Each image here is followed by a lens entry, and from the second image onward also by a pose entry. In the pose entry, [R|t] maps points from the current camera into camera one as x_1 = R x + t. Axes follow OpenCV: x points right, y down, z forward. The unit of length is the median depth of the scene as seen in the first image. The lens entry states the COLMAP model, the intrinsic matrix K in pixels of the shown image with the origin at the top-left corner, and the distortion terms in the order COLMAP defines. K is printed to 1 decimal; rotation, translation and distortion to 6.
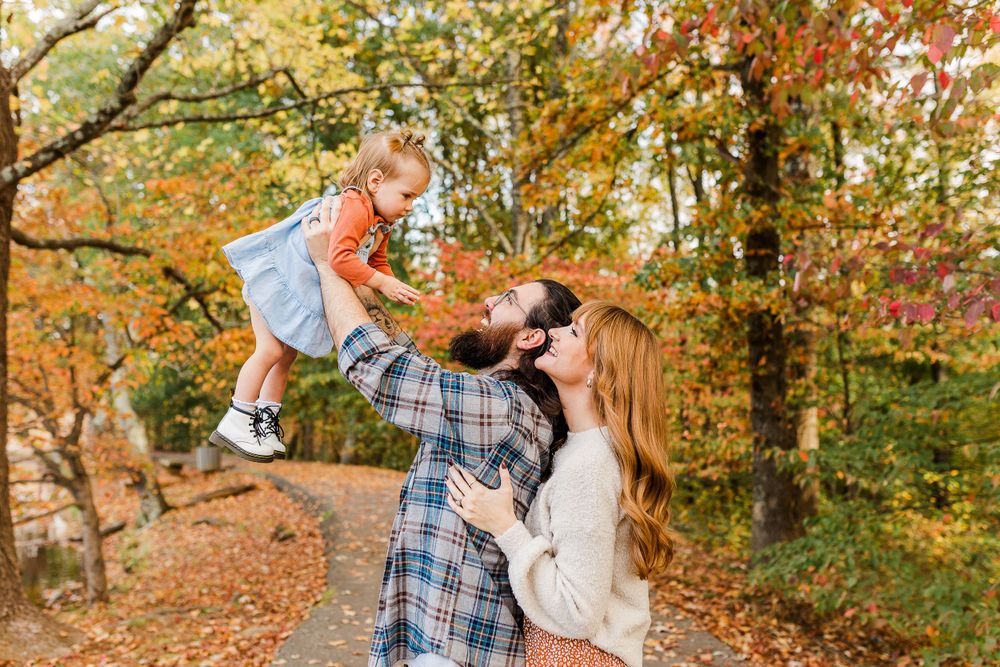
lens RADIAL K [[873.7, 0, 500.0], [0, 873.7, 333.5], [0, 0, 1]] dist [-0.002156, 0.004592]
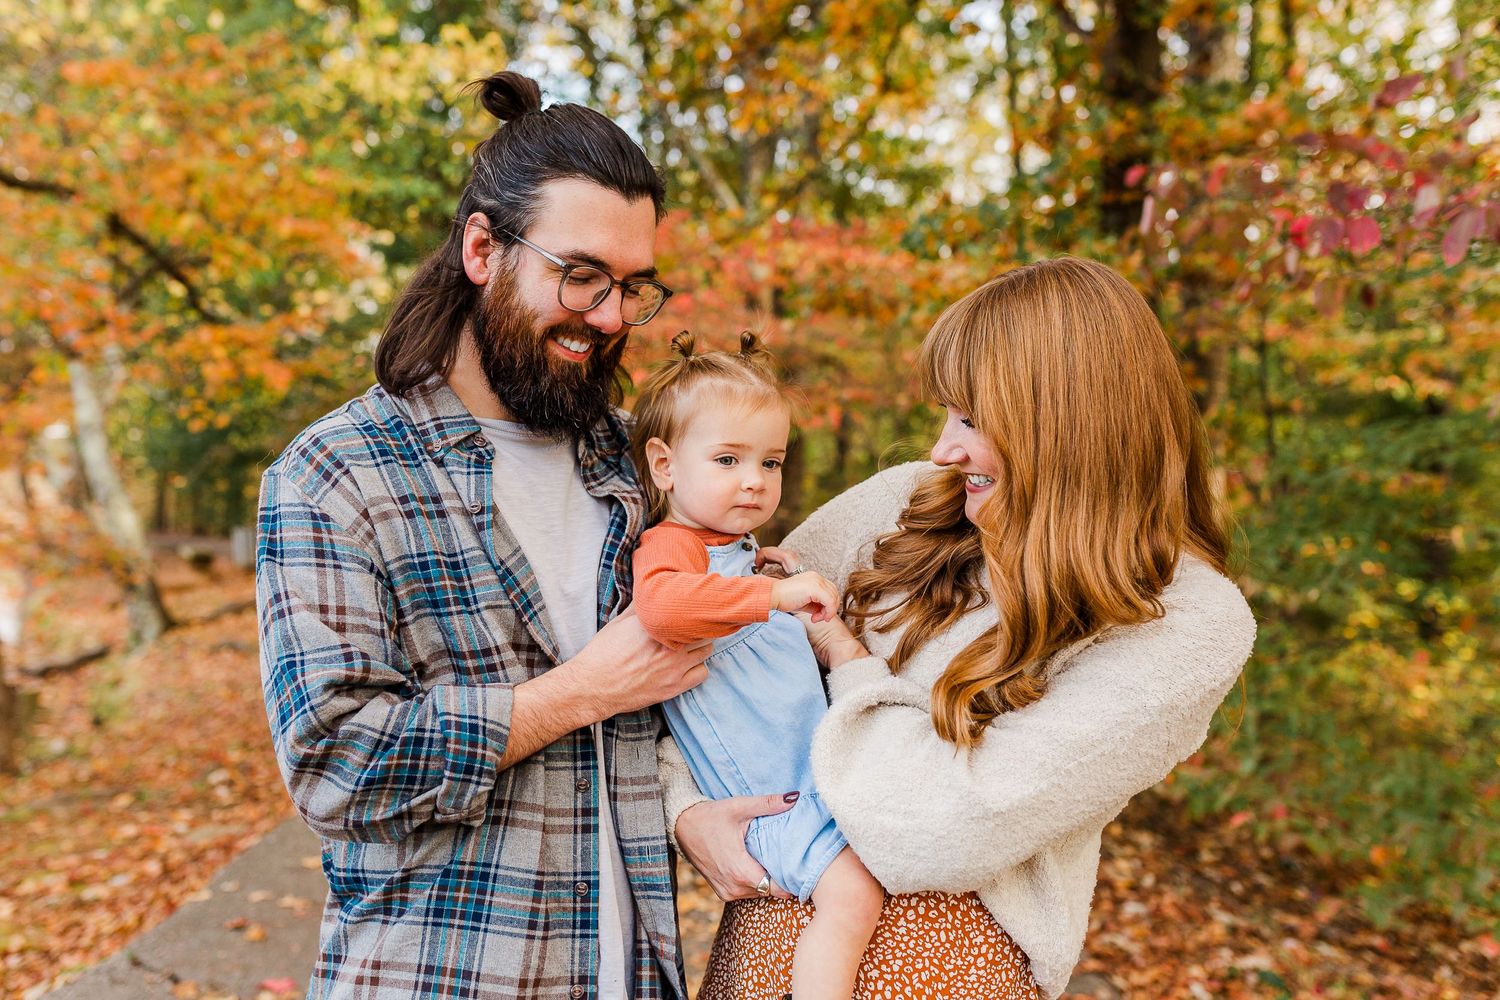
lens RADIAL K [[1379.7, 0, 719.1], [0, 1379.7, 461.7], [0, 0, 1]] dist [0.003608, 0.001643]
pose [[0.999787, 0.011276, -0.017278, 0.045914], [-0.009948, 0.997126, 0.075107, 0.013868], [0.018075, -0.074919, 0.997026, 0.070279]]
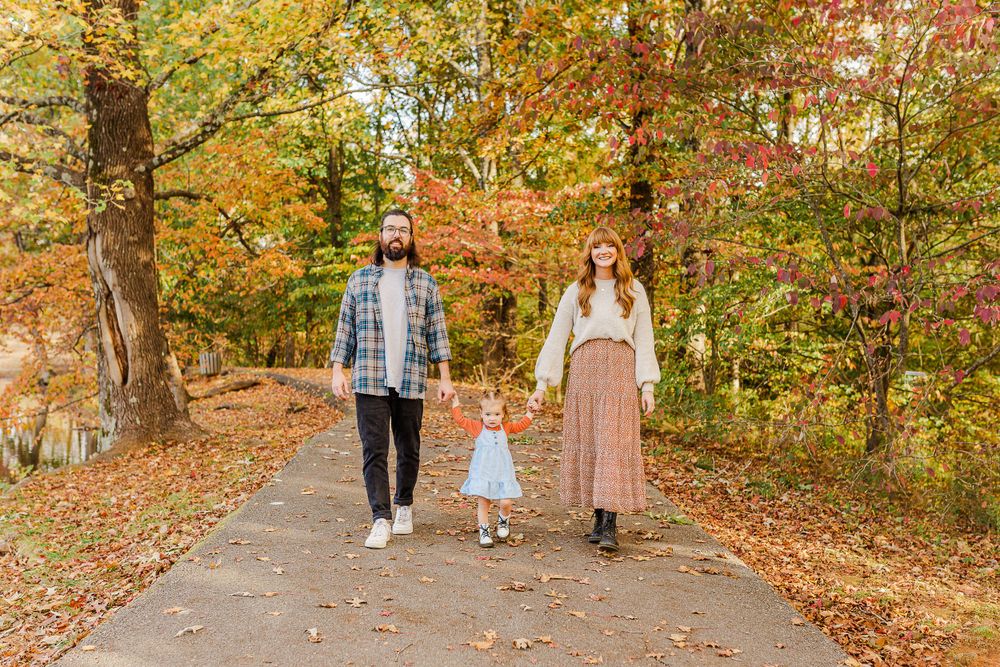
lens RADIAL K [[940.2, 0, 498.4], [0, 940.2, 348.2], [0, 0, 1]] dist [-0.004976, -0.001773]
pose [[0.999819, -0.005451, 0.018214, 0.036801], [0.003471, 0.994253, 0.107002, -0.010324], [-0.018692, -0.106919, 0.994092, -0.530318]]
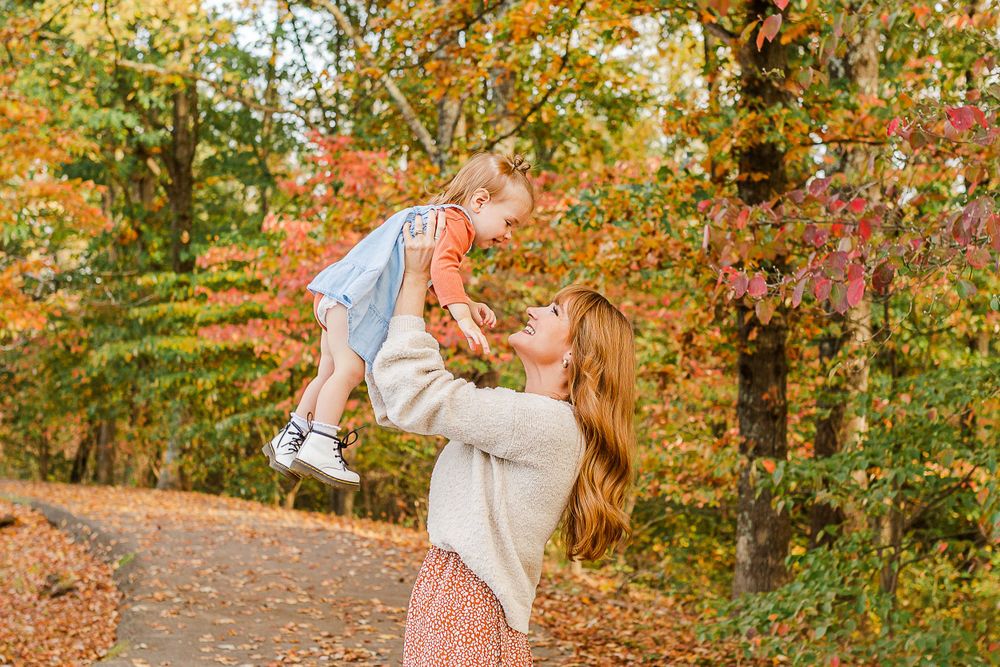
lens RADIAL K [[1494.1, 0, 504.9], [0, 1494.1, 344.9], [0, 0, 1]] dist [-0.009651, 0.066920]
pose [[0.998971, 0.014722, 0.042898, 0.048440], [-0.016602, 0.998902, 0.043801, -0.008073], [-0.042206, -0.044468, 0.998119, -0.166997]]
